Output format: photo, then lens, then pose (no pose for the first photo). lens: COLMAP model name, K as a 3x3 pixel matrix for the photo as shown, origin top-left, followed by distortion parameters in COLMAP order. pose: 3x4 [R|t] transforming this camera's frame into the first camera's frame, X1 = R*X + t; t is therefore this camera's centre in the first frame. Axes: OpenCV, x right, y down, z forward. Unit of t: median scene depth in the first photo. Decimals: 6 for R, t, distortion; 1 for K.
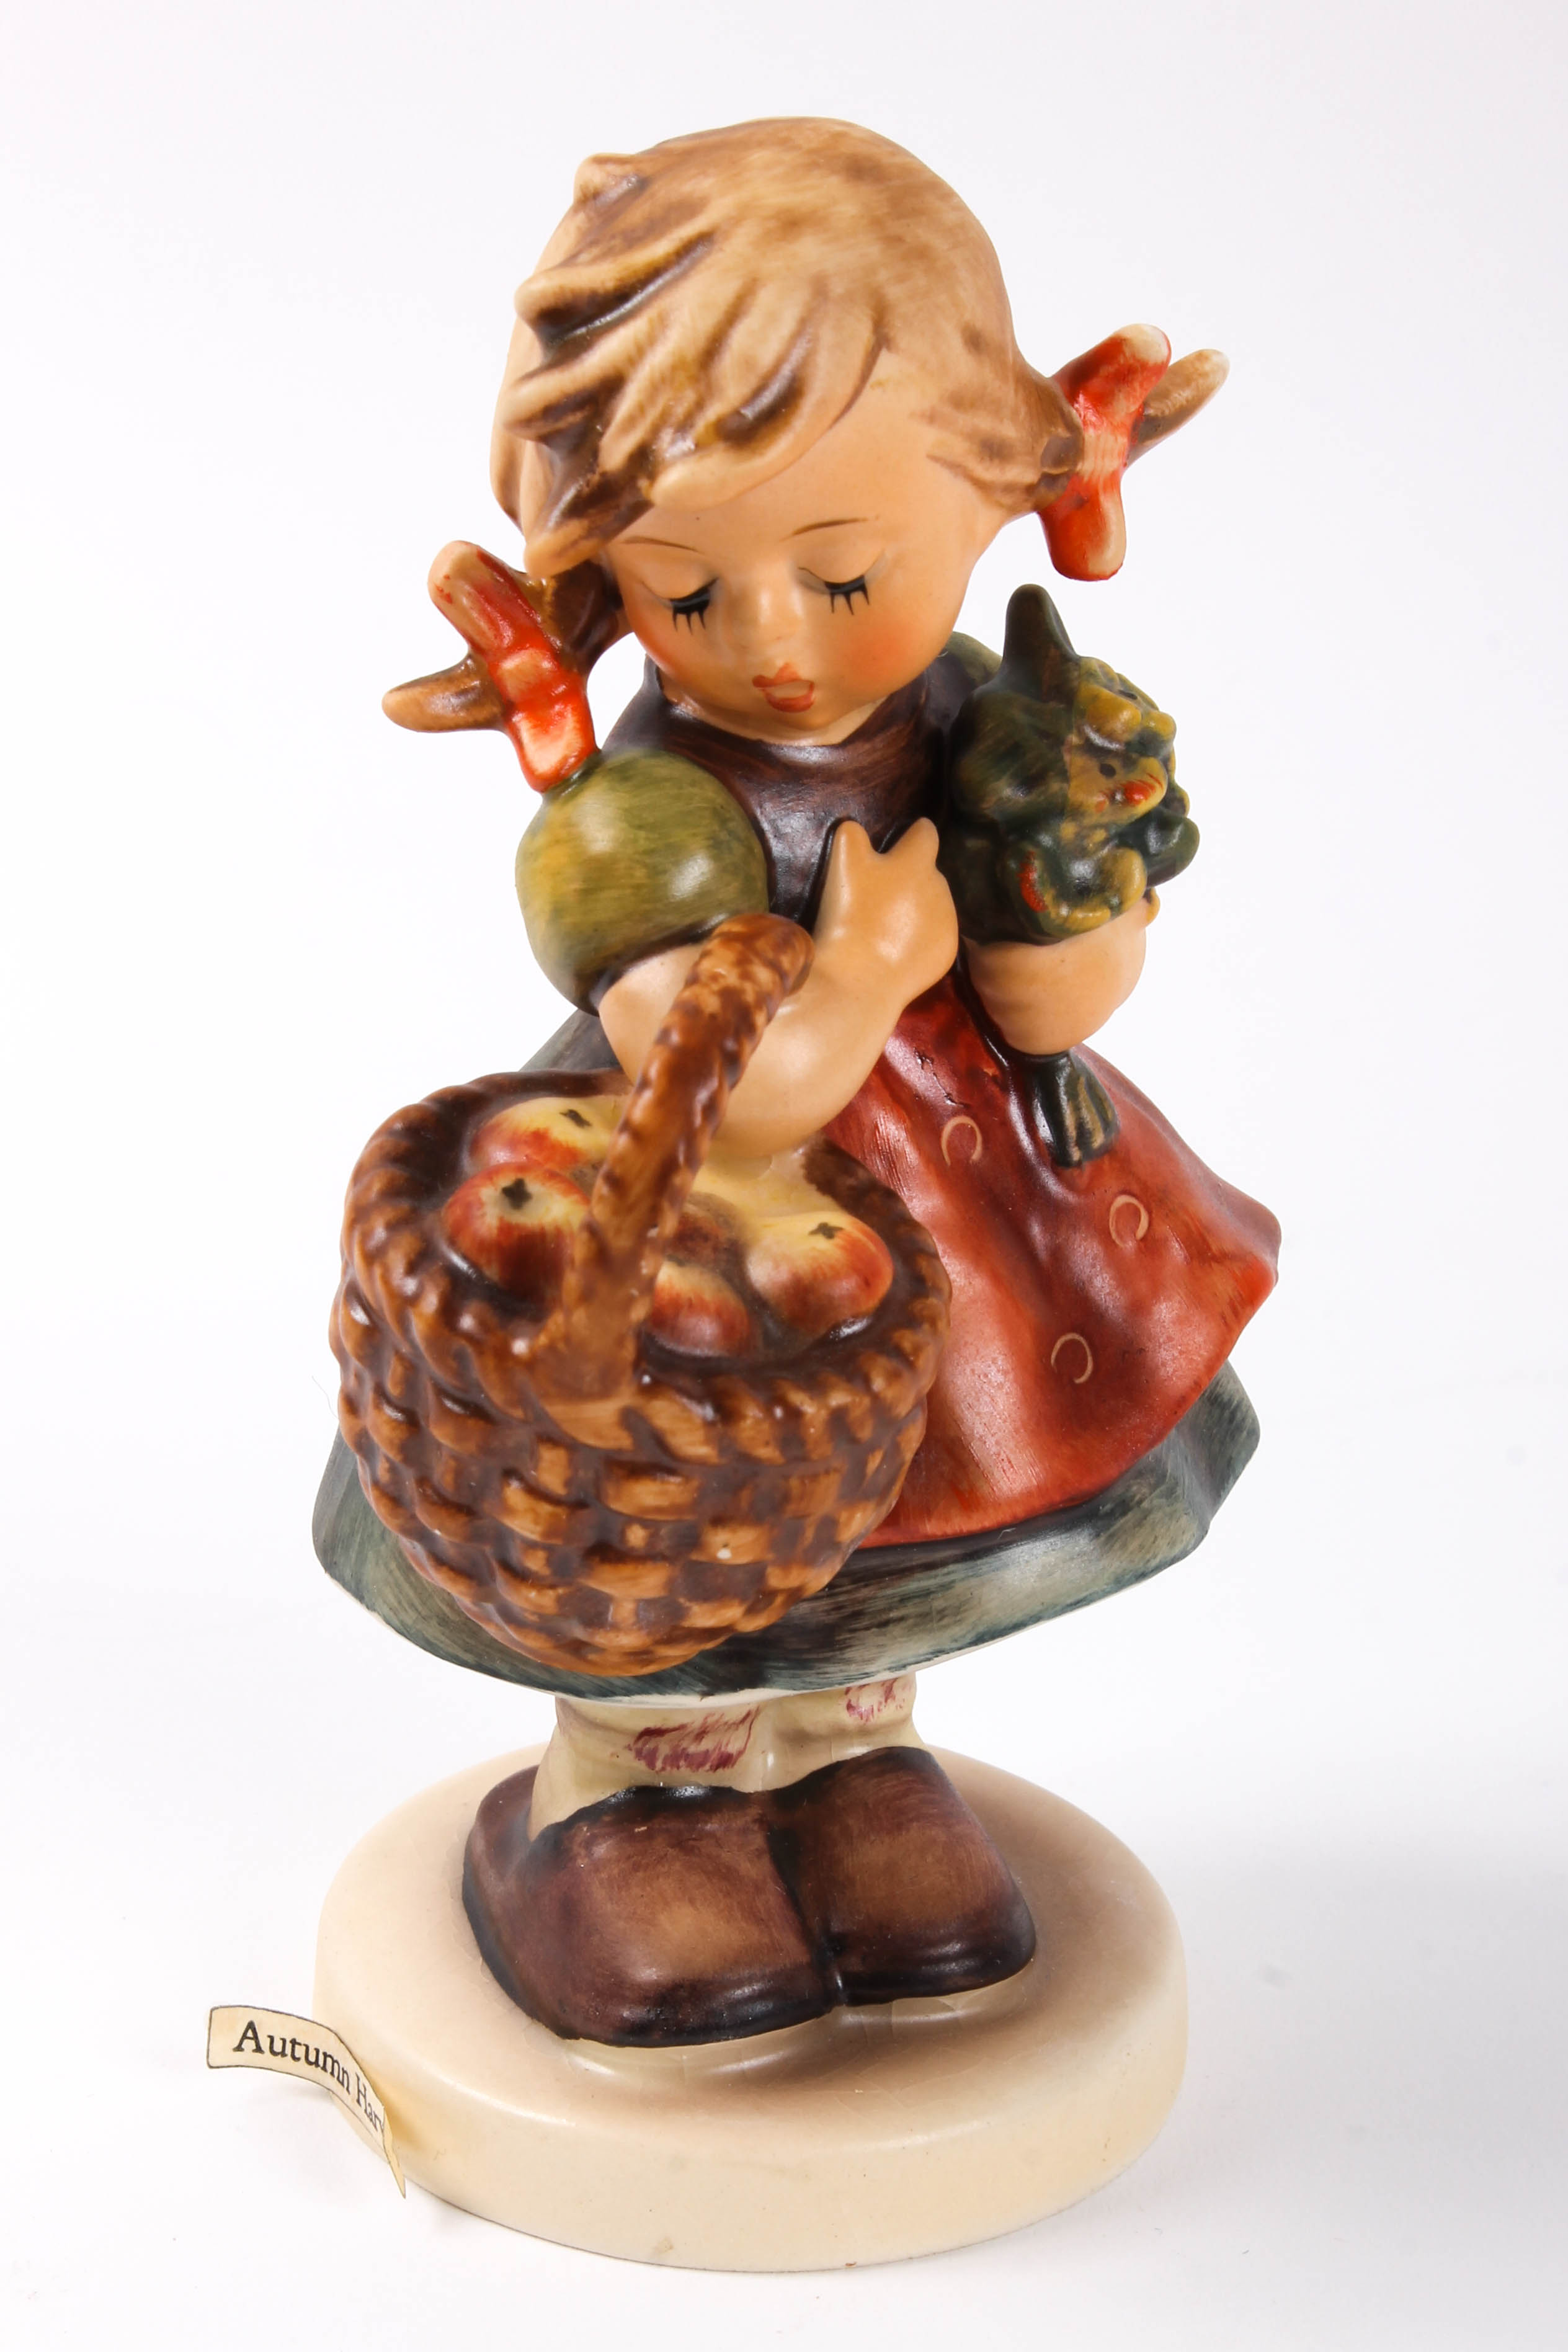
lens RADIAL K [[5825.8, 0, 784.6], [0, 5825.8, 1177.6], [0, 0, 1]] dist [0.159439, 0.000000]
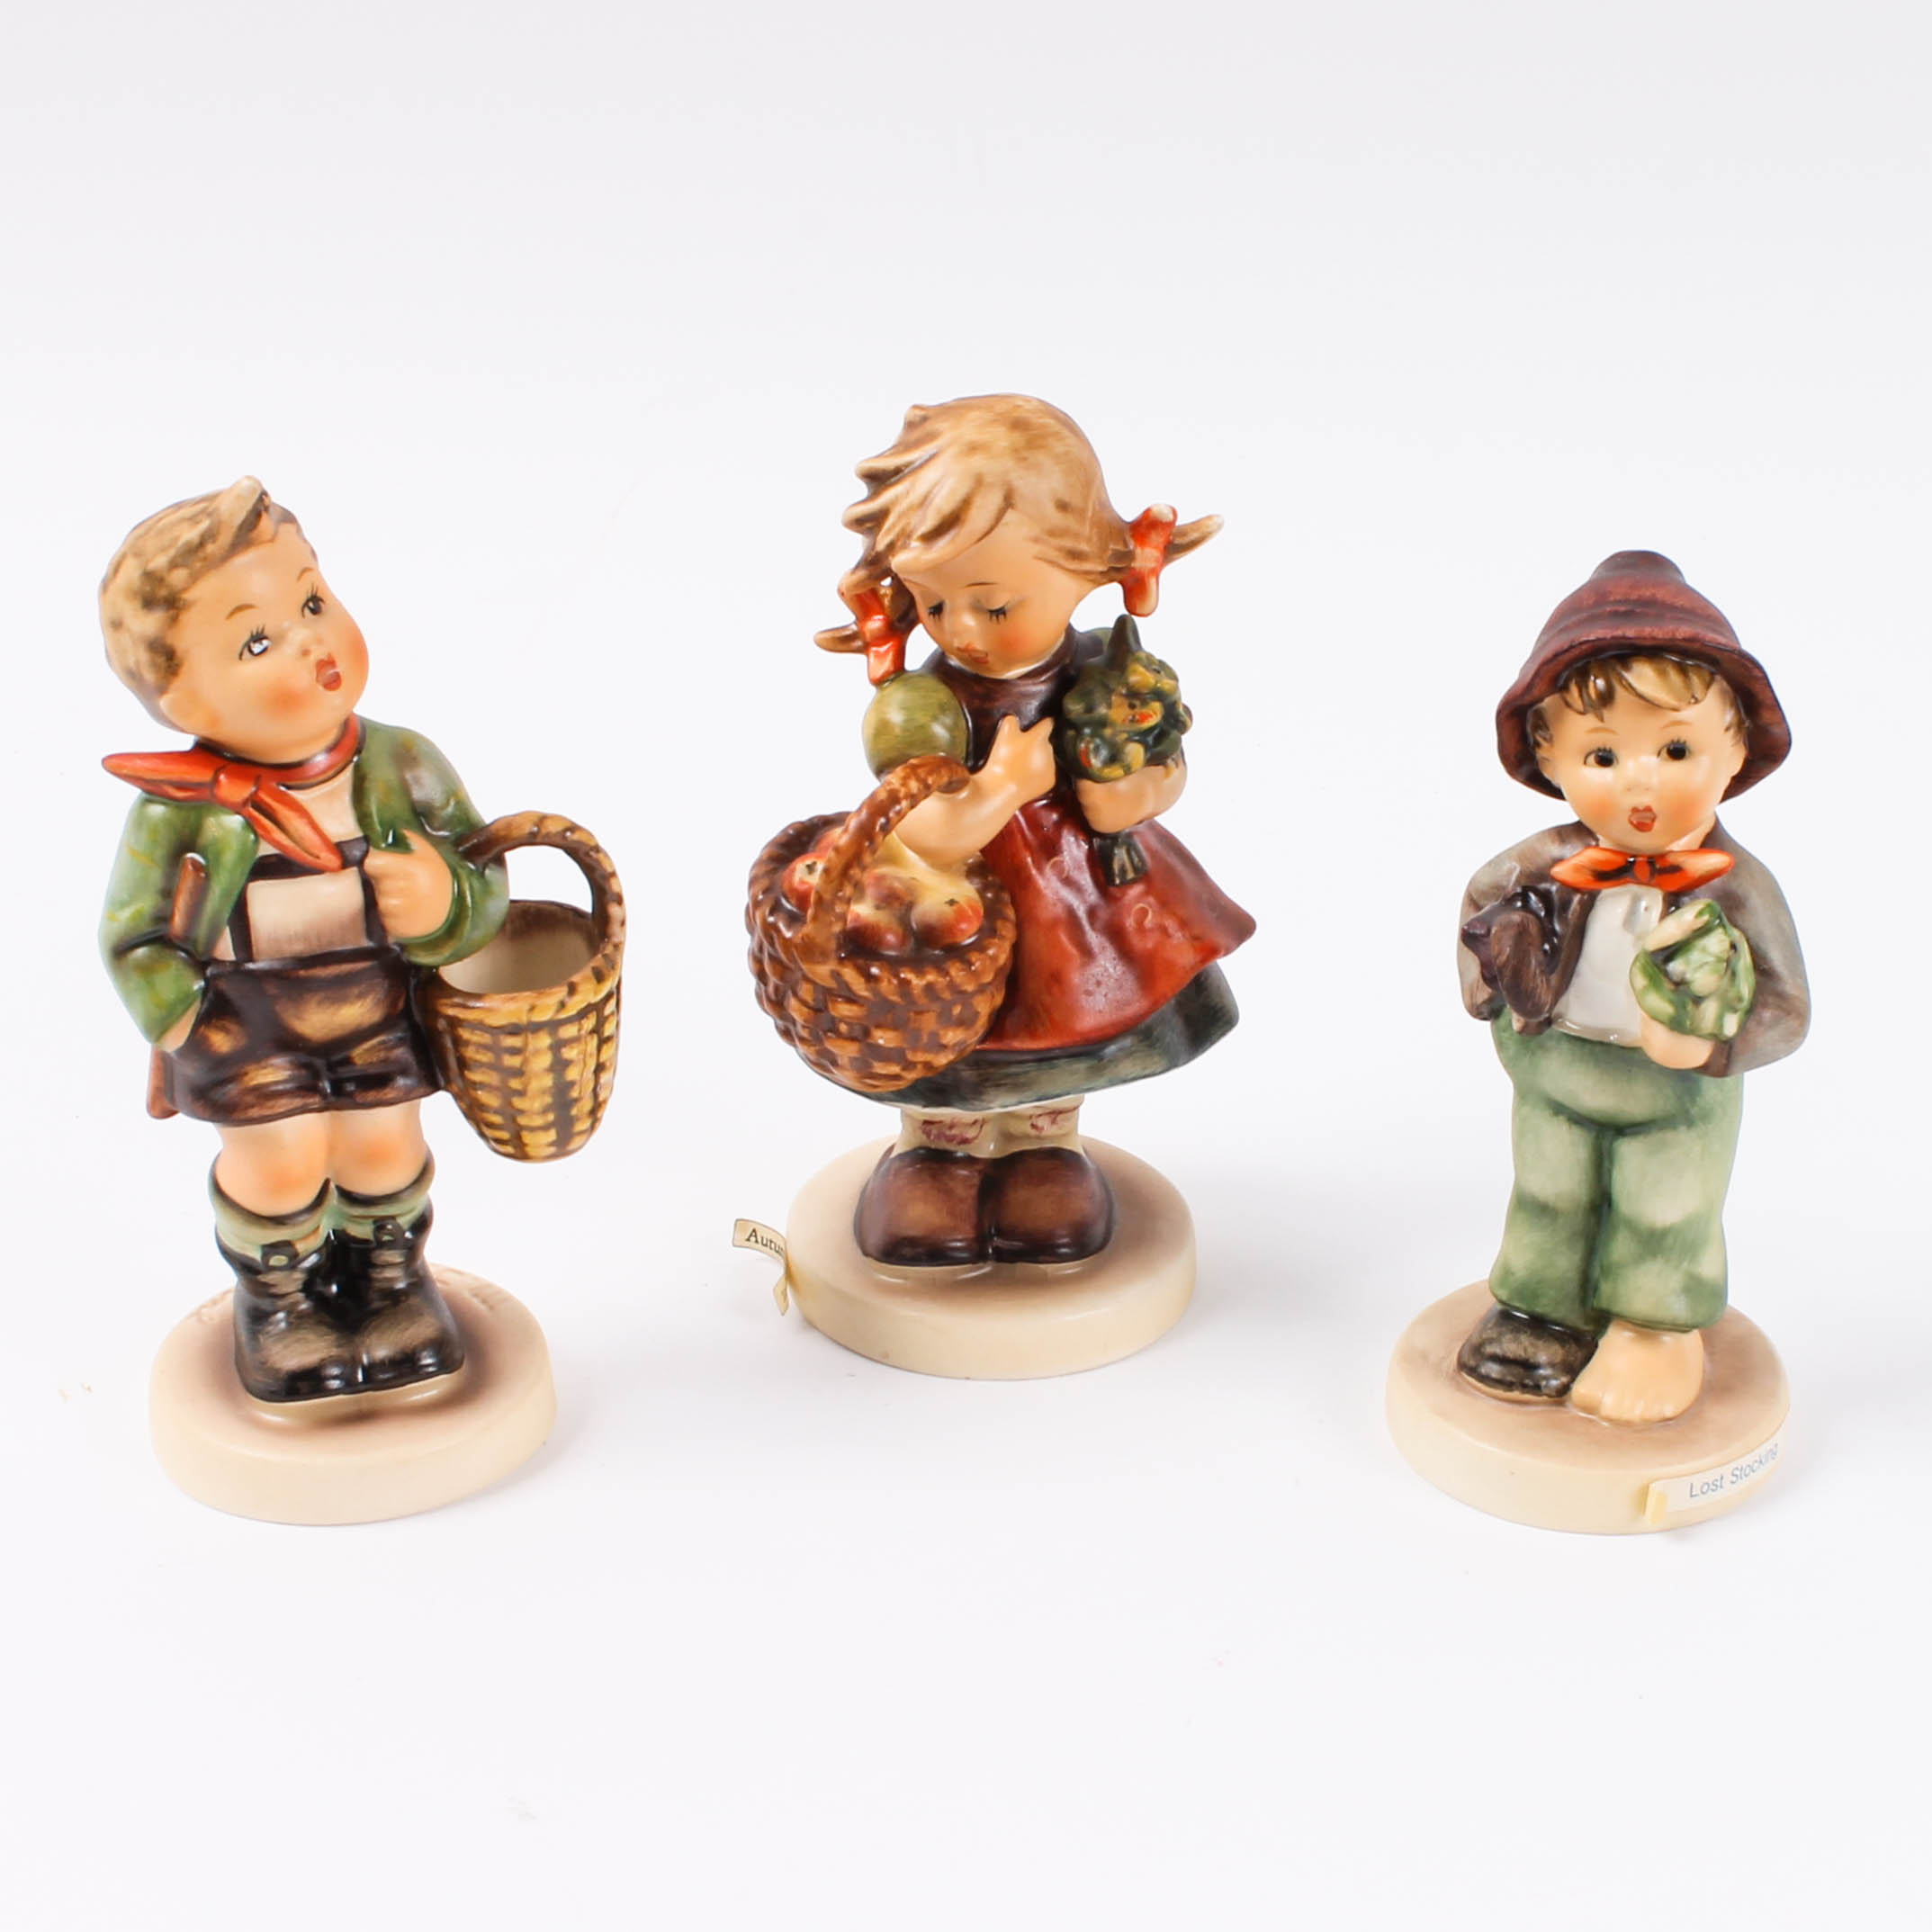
lens RADIAL K [[3617.5, 0, 965.8], [0, 3617.5, 965.7], [0, 0, 1]] dist [-0.051891, 0.000000]
pose [[0.963272, 0.136095, -0.231483, 0.330213], [-0.124653, 0.990171, 0.063430, -0.054194], [0.237840, -0.032245, 0.970769, -0.320136]]
